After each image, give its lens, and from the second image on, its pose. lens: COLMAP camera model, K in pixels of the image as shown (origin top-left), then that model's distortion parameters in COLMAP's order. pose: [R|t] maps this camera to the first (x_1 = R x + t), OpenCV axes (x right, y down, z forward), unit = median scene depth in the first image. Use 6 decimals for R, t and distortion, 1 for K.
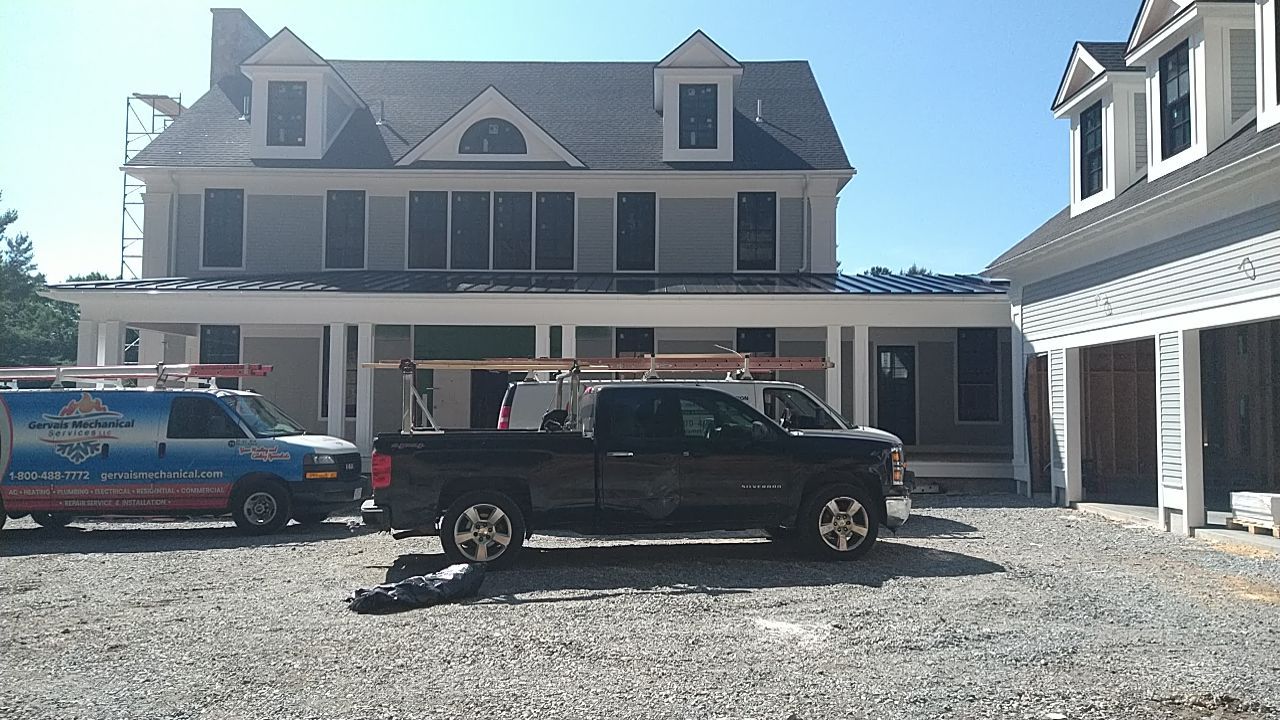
lens RADIAL K [[944.6, 0, 637.0], [0, 944.6, 357.3], [0, 0, 1]] dist [0.096028, -0.131256]
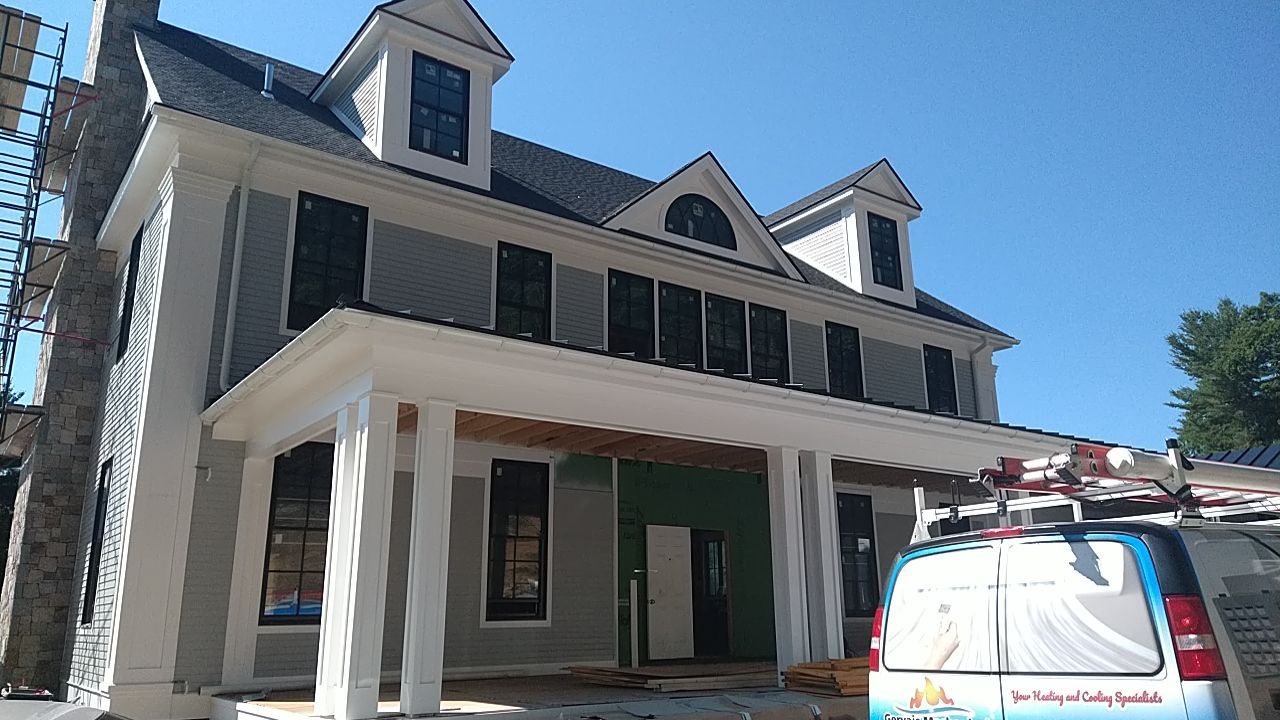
lens RADIAL K [[944.6, 0, 640.9], [0, 944.6, 359.6], [0, 0, 1]] dist [0.096028, -0.131256]
pose [[0.799800, 0.144792, 0.582542, -1.031739], [-0.018885, 0.976061, -0.216673, 0.055840], [-0.599969, 0.162294, 0.783388, 0.817616]]
